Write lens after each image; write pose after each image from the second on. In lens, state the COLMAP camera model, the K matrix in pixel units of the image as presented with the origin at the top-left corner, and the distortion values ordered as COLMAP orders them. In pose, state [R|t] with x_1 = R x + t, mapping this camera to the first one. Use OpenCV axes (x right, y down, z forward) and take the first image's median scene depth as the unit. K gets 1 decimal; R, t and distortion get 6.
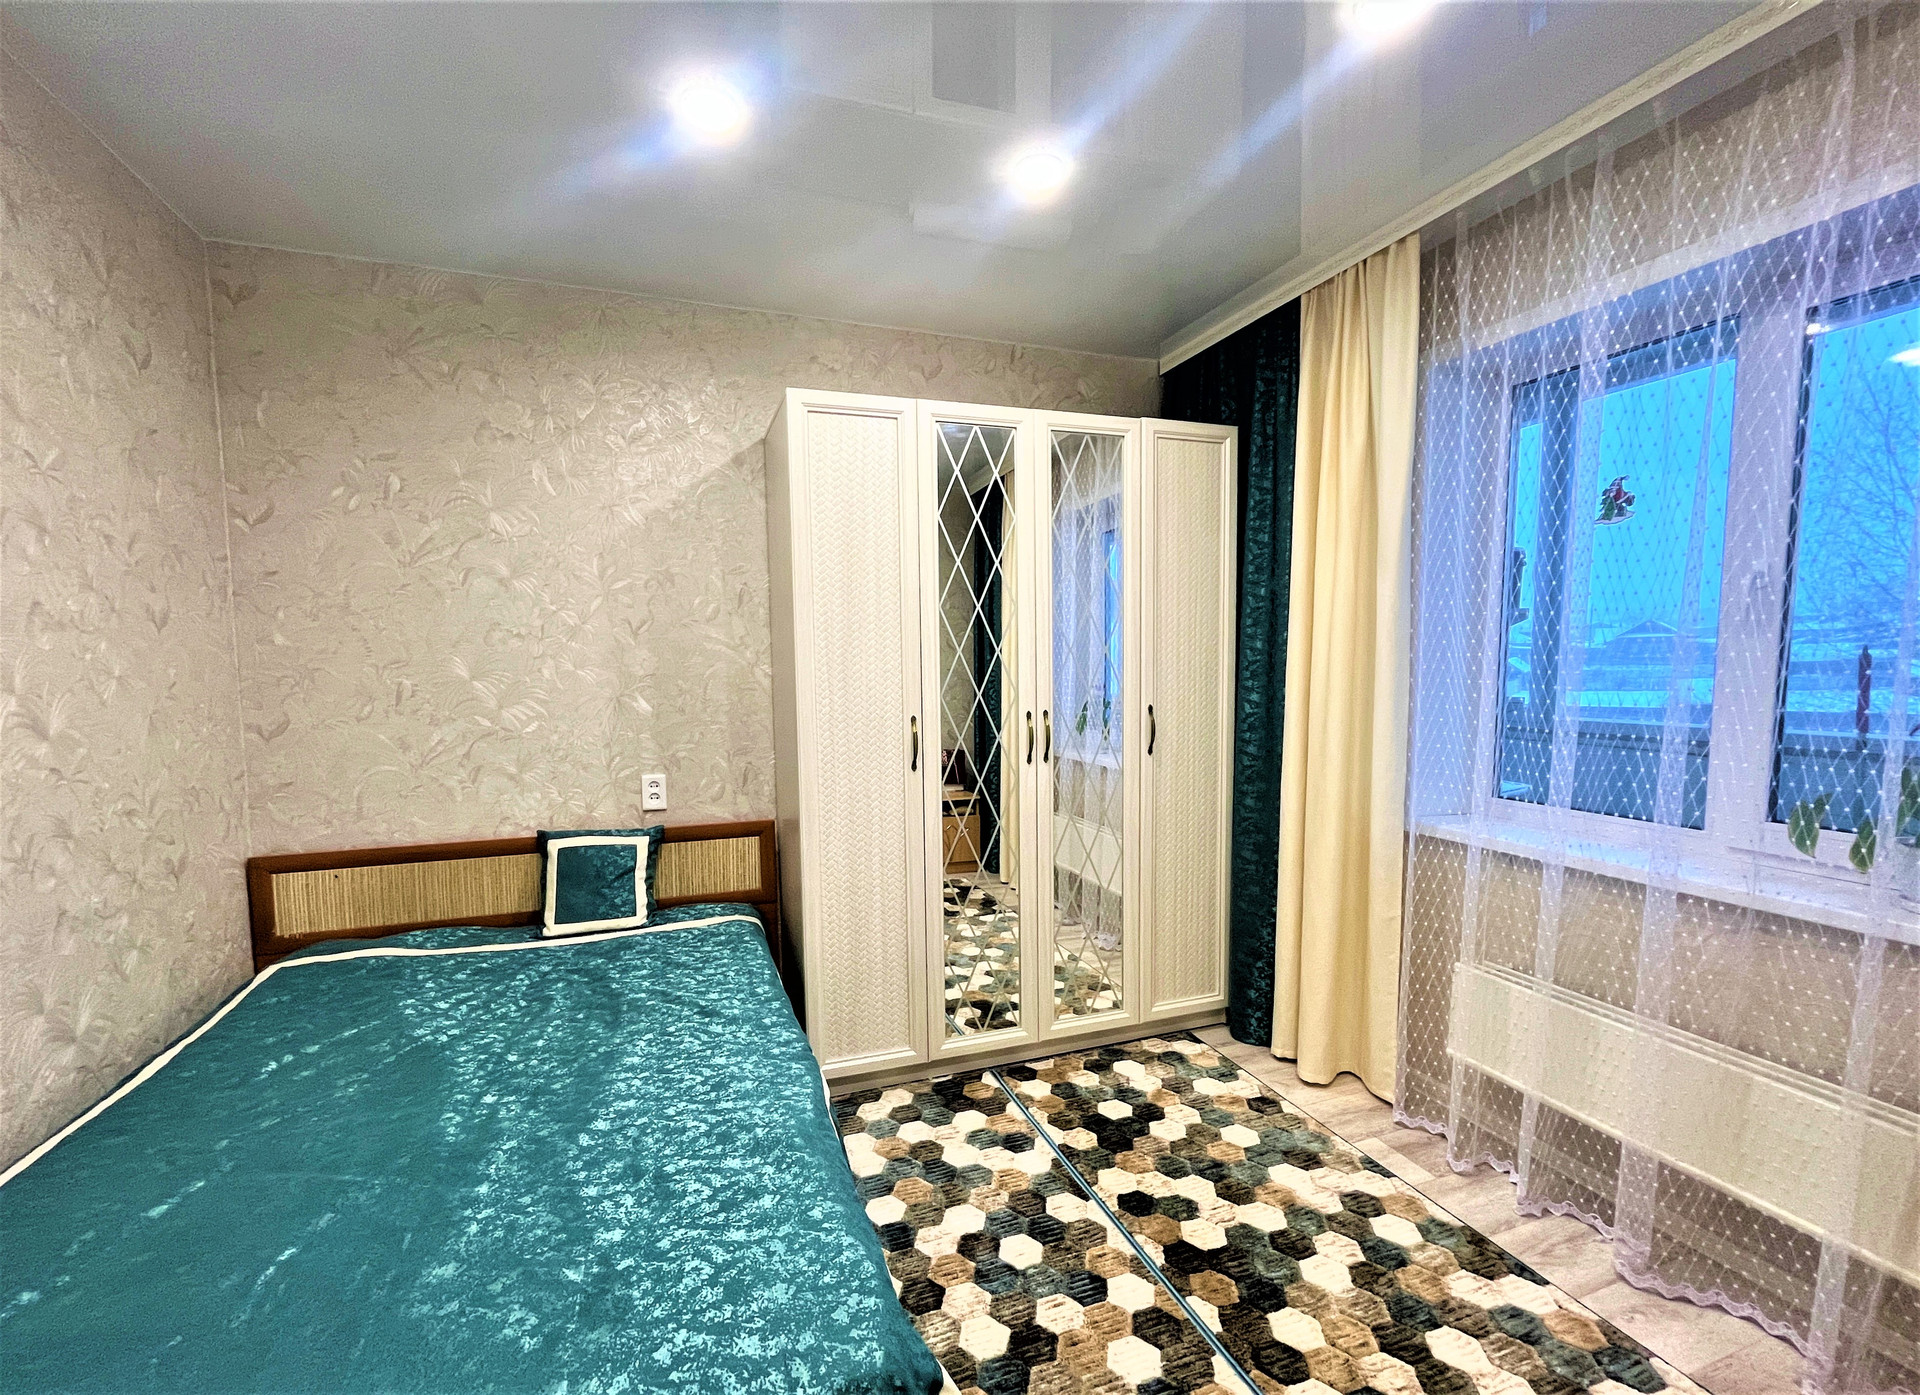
lens RADIAL K [[797.1, 0, 1000.8], [0, 797.1, 732.4], [0, 0, 1]] dist [0.002261, 0.000120]
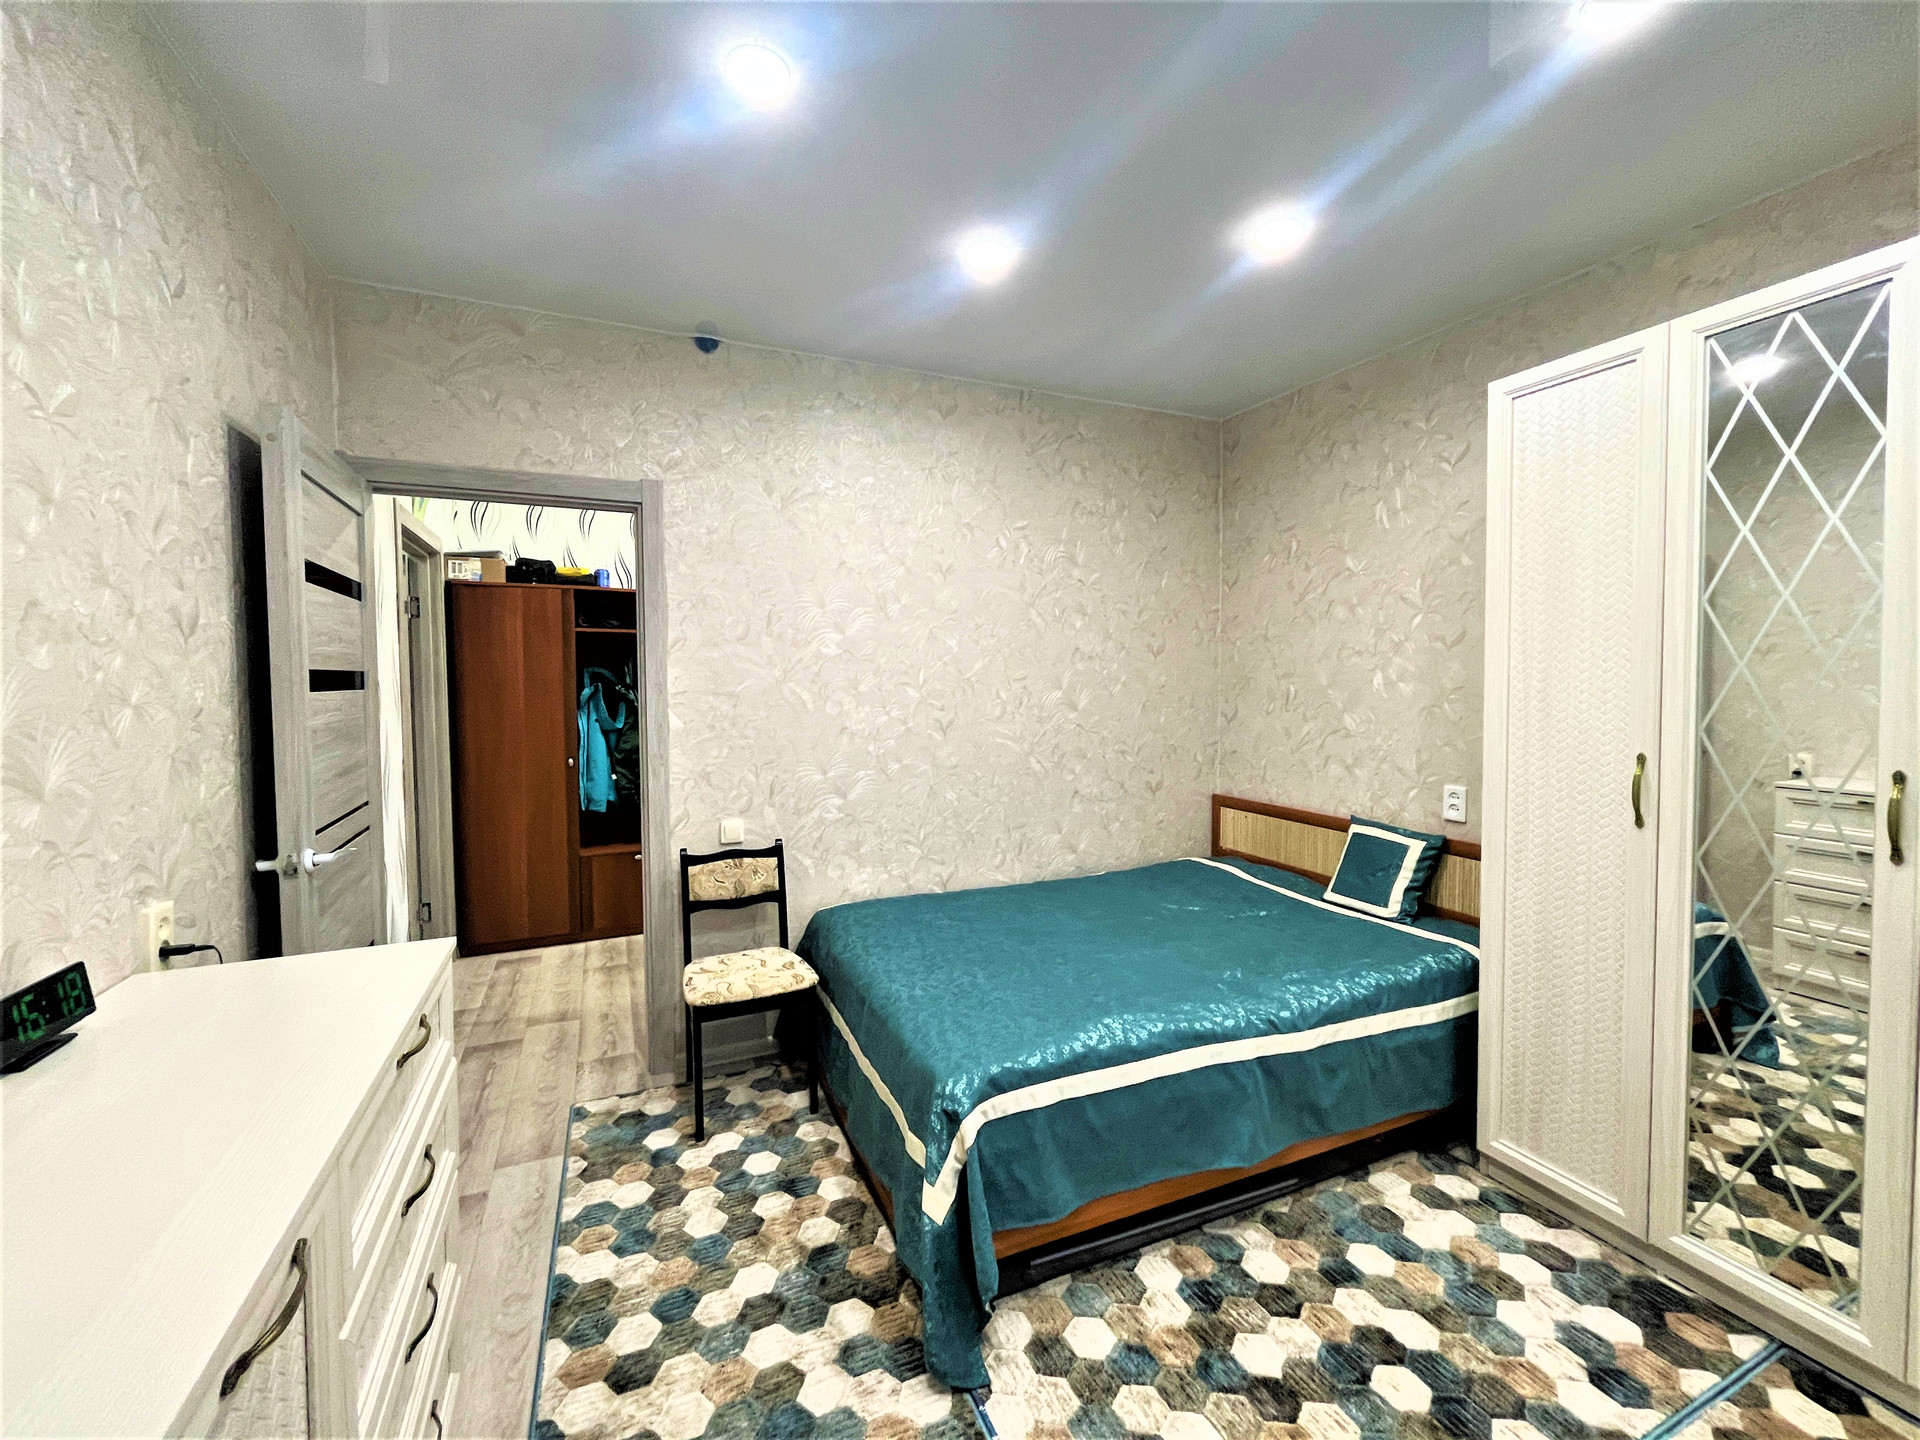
lens RADIAL K [[786.7, 0, 906.7], [0, 786.7, 711.2], [0, 0, 1]] dist [-0.002107, -0.000861]
pose [[0.026020, 0.056759, -0.998049, 0.581993], [-0.079512, 0.995341, 0.054532, -0.043906], [0.996494, 0.077938, 0.030412, 0.296263]]
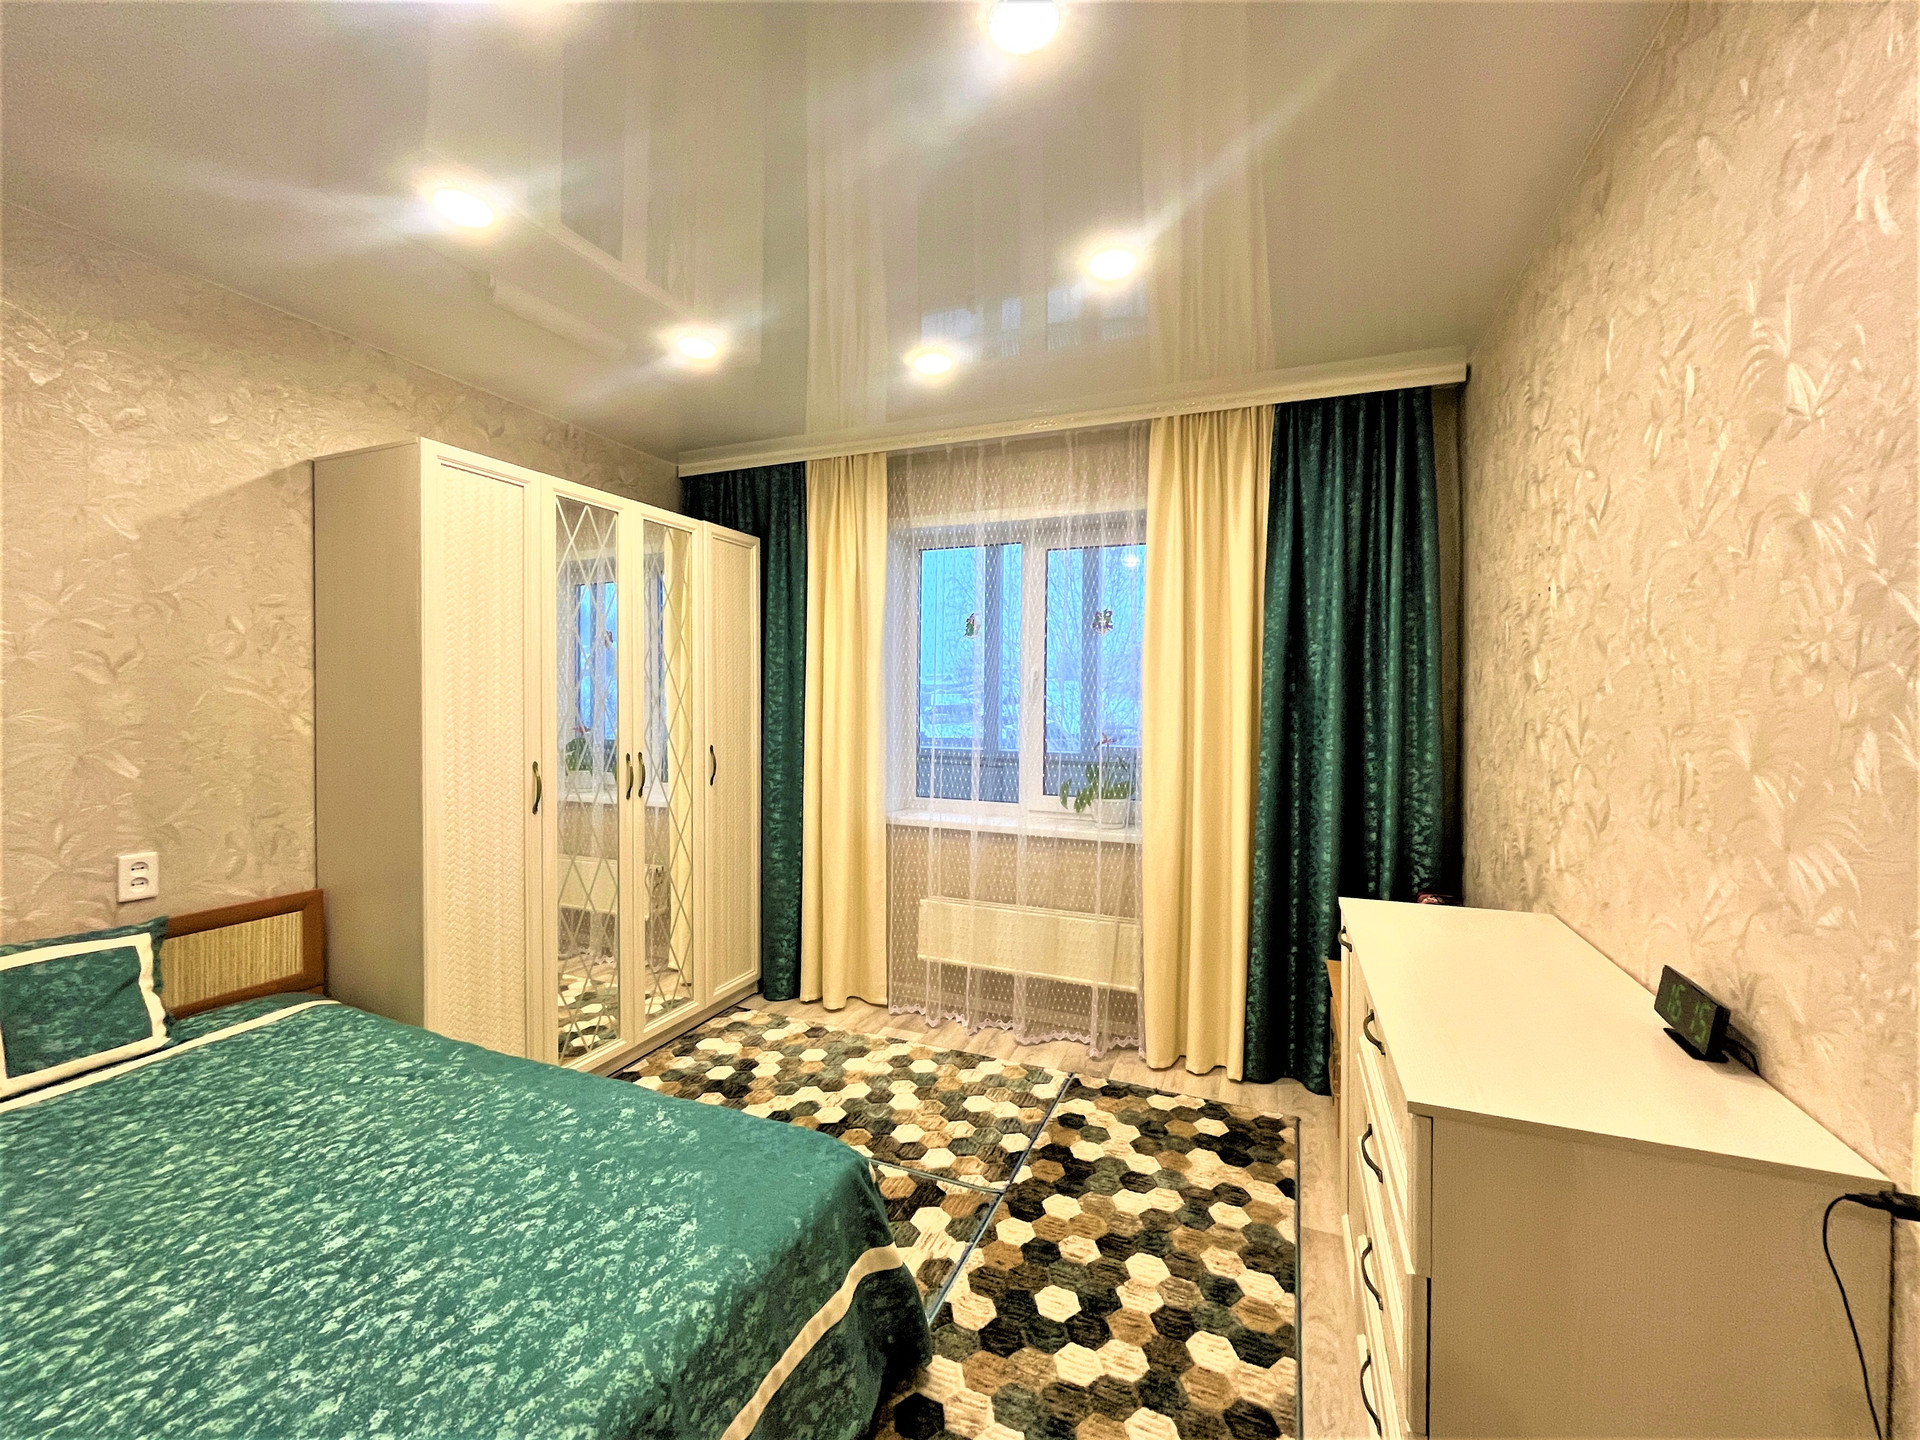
lens RADIAL K [[784.0, 0, 961.9], [0, 784.0, 710.4], [0, 0, 1]] dist [0.000353, -0.000223]
pose [[0.653205, 0.006640, 0.757152, -0.534652], [0.048435, 0.997547, -0.050534, -0.009062], [-0.755631, 0.069682, 0.651281, -0.115840]]
